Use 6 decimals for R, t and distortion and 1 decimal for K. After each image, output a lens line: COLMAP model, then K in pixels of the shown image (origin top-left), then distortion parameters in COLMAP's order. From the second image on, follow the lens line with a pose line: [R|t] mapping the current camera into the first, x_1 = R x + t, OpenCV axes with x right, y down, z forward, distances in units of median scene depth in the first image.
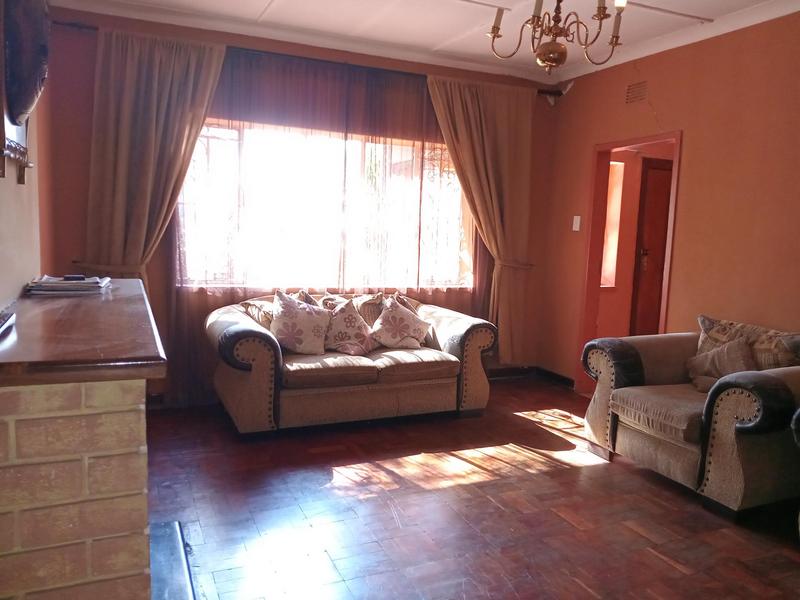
lens RADIAL K [[618.2, 0, 400.4], [0, 618.2, 300.8], [0, 0, 1]] dist [0.057113, -0.103528]
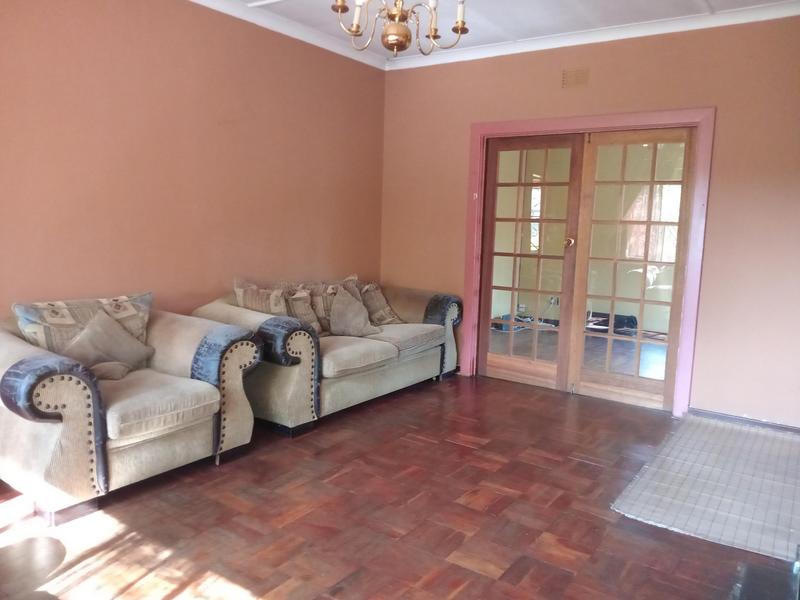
lens RADIAL K [[618.2, 0, 400.6], [0, 618.2, 302.7], [0, 0, 1]] dist [0.057113, -0.103528]
pose [[-0.521947, -0.161719, 0.837507, -0.471713], [0.051332, 0.974128, 0.220091, -0.140841], [-0.851432, 0.157866, -0.500142, 1.106029]]
